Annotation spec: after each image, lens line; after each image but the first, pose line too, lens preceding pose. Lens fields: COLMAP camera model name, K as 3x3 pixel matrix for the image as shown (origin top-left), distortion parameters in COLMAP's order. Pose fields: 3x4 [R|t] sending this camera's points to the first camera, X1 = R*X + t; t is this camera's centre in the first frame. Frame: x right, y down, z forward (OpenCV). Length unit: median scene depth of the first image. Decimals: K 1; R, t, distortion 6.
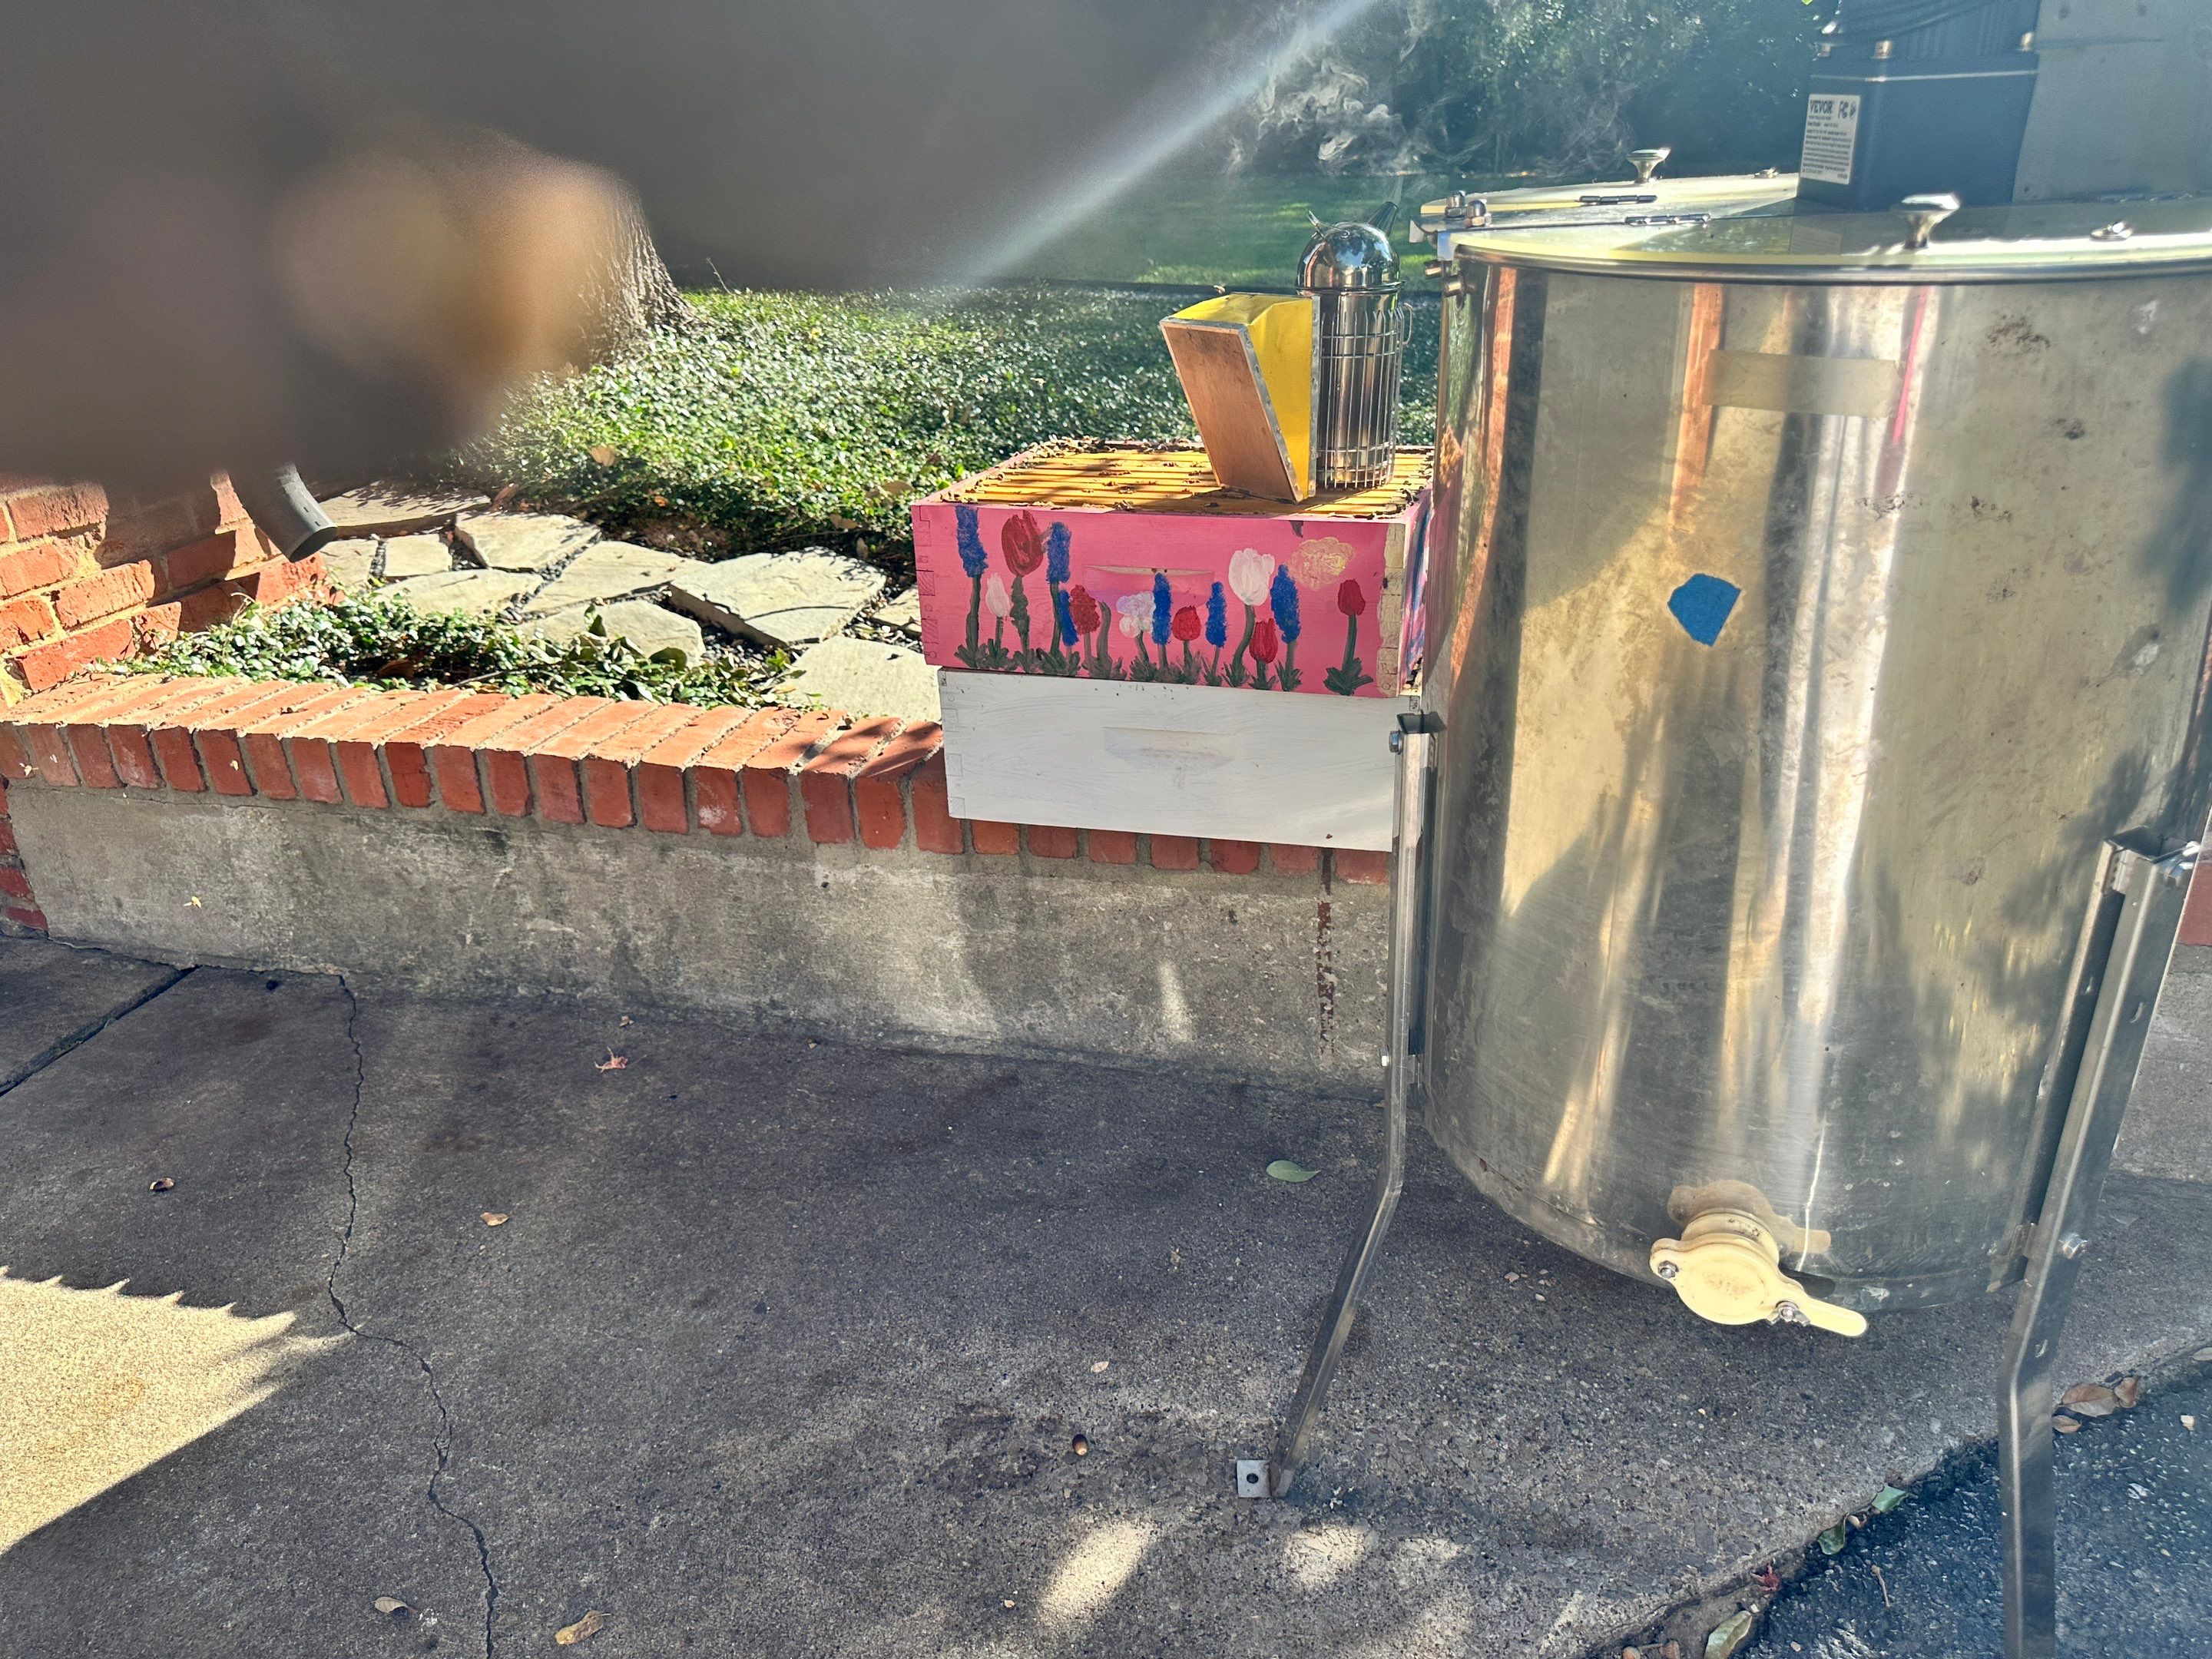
lens RADIAL K [[1570.8, 0, 1106.0], [0, 1570.8, 829.5], [0, 0, 1]] dist [0.184935, -0.397556]
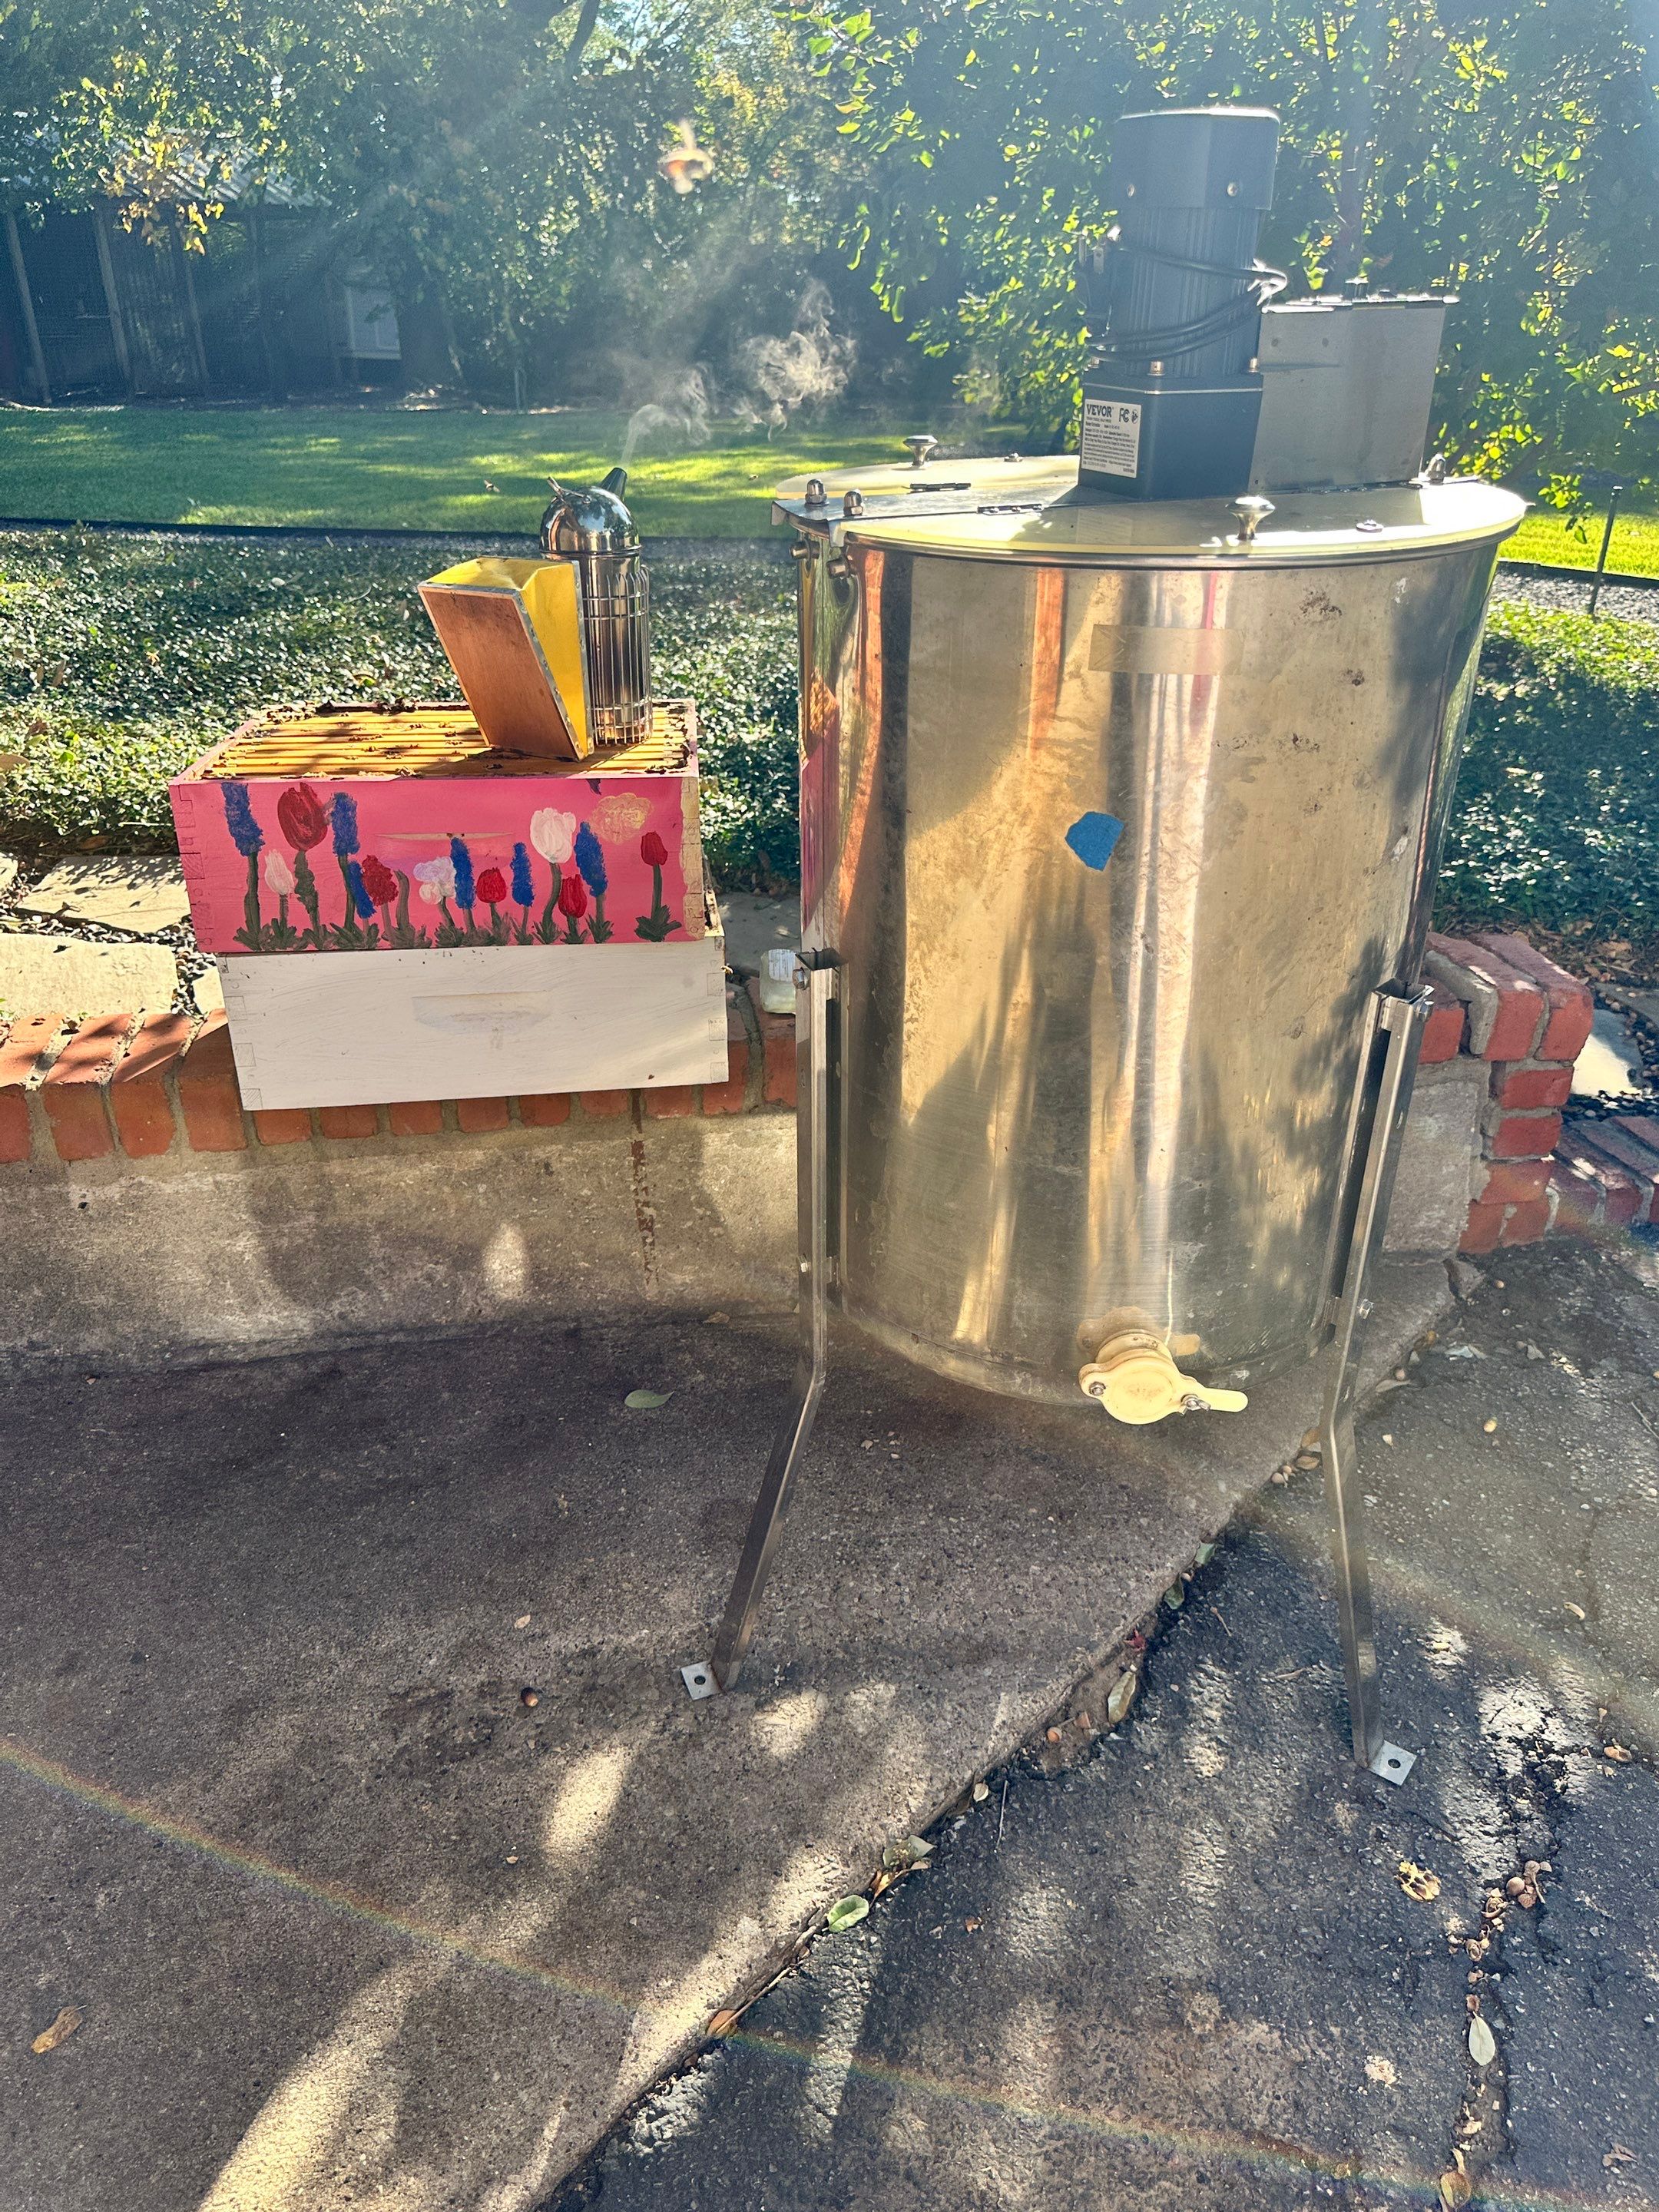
lens RADIAL K [[1570.8, 0, 825.6], [0, 1570.8, 1102.3], [0, 0, 1]] dist [0.184935, -0.397556]
pose [[0.920776, -0.139144, 0.364433, -0.139222], [0.131749, 0.990252, 0.045209, -0.011155], [-0.367171, 0.006387, 0.930132, -0.020251]]
